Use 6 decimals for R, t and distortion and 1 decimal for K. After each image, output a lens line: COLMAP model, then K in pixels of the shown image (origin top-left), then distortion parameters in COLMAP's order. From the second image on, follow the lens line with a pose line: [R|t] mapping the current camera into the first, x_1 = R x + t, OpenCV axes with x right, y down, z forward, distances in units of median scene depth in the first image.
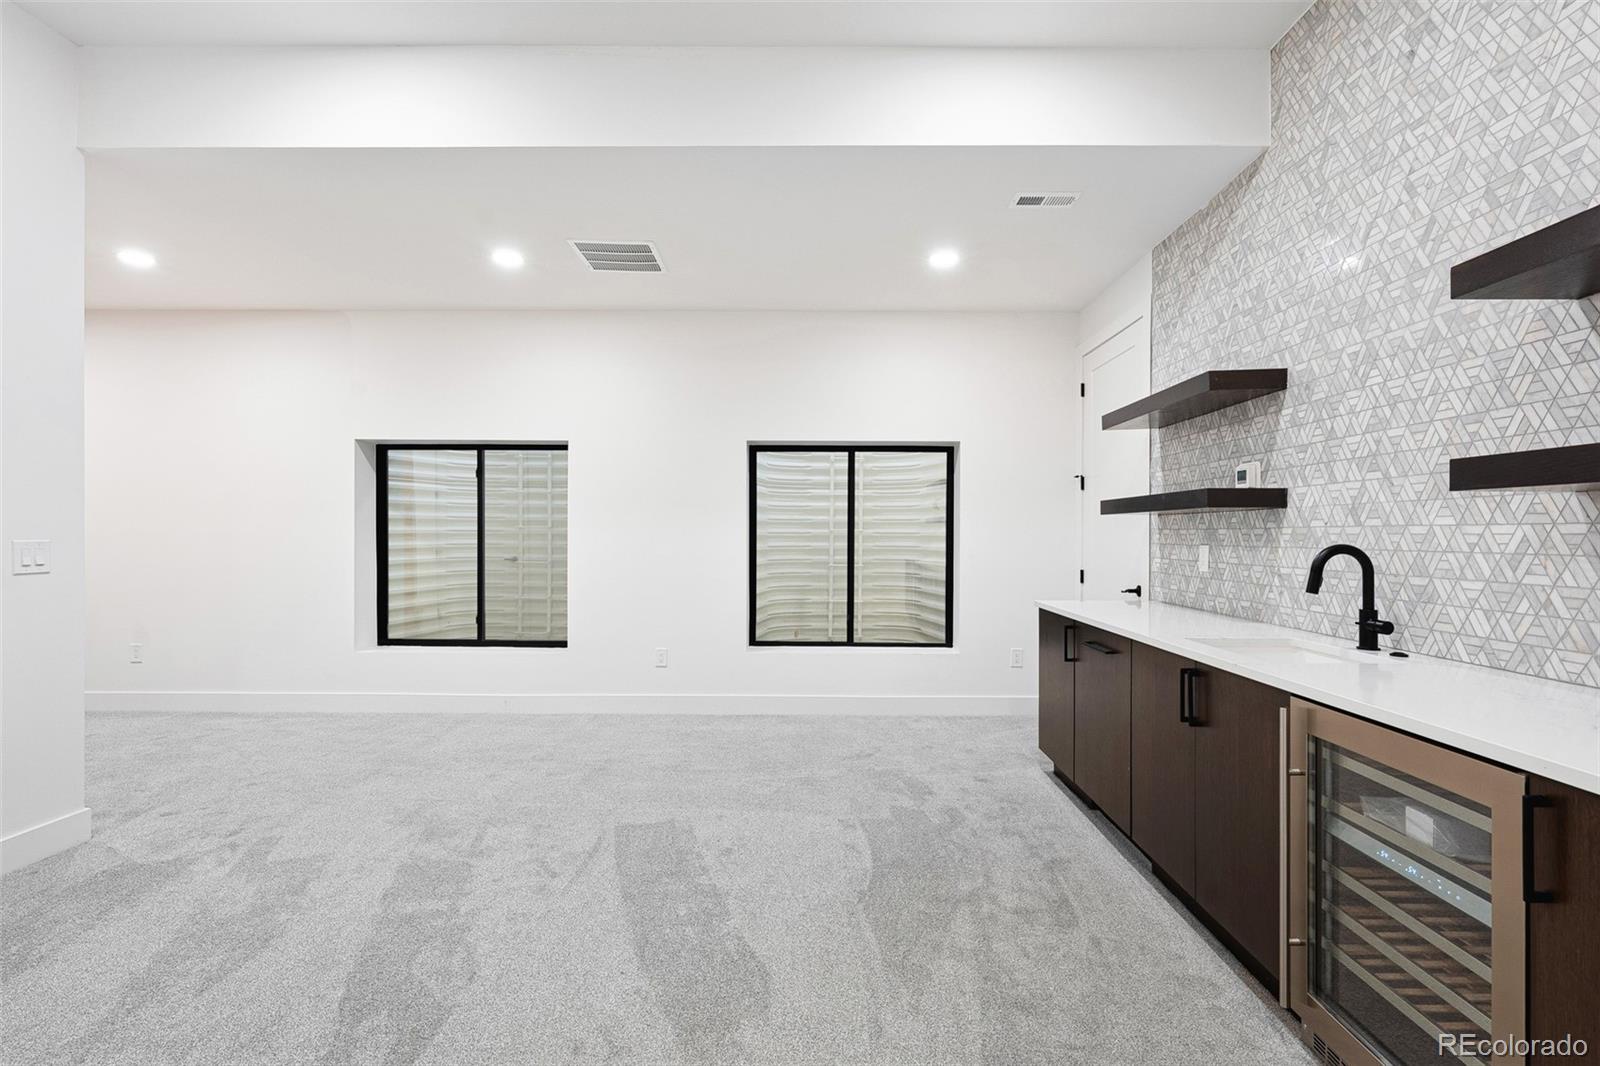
lens RADIAL K [[699.0, 0, 800.0], [0, 699.0, 533.0], [0, 0, 1]] dist [0.016282, -0.000073]
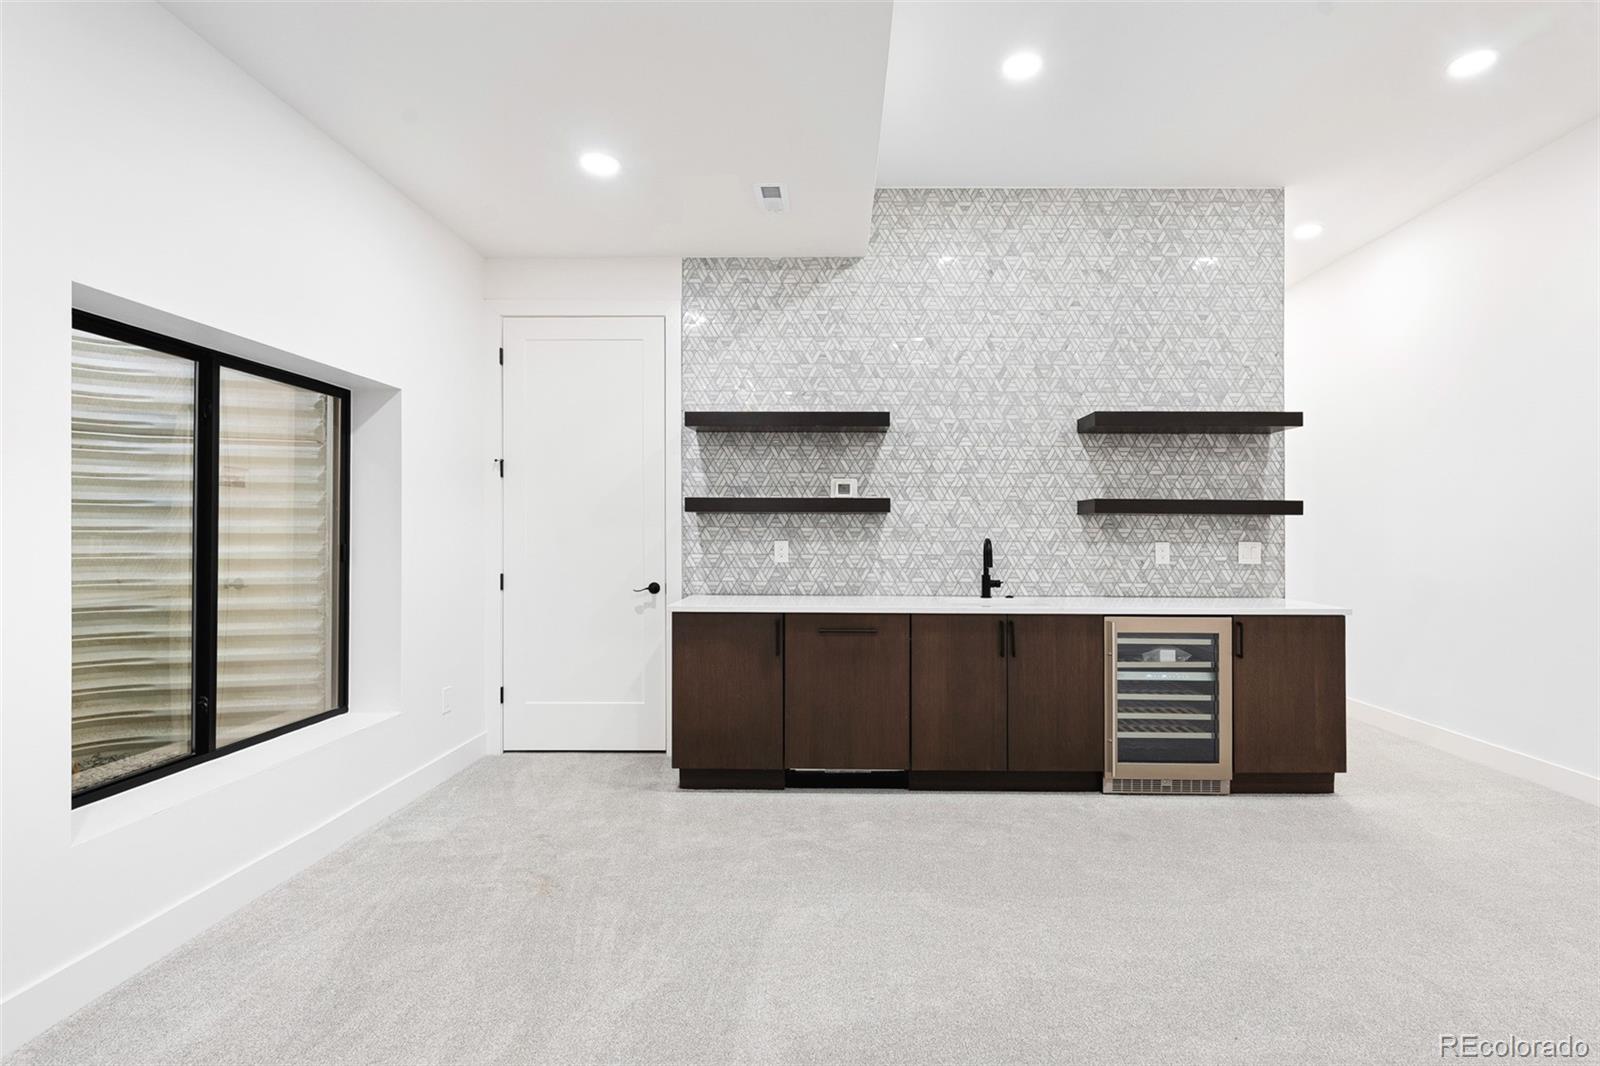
lens RADIAL K [[766.0, 0, 800.0], [0, 766.0, 533.0], [0, 0, 1]] dist [0.011560, -0.000183]
pose [[0.019675, 0.002636, 0.999803, -0.954696], [-0.005121, 0.999984, -0.002535, 0.009231], [-0.999793, -0.005071, 0.019688, 1.215484]]
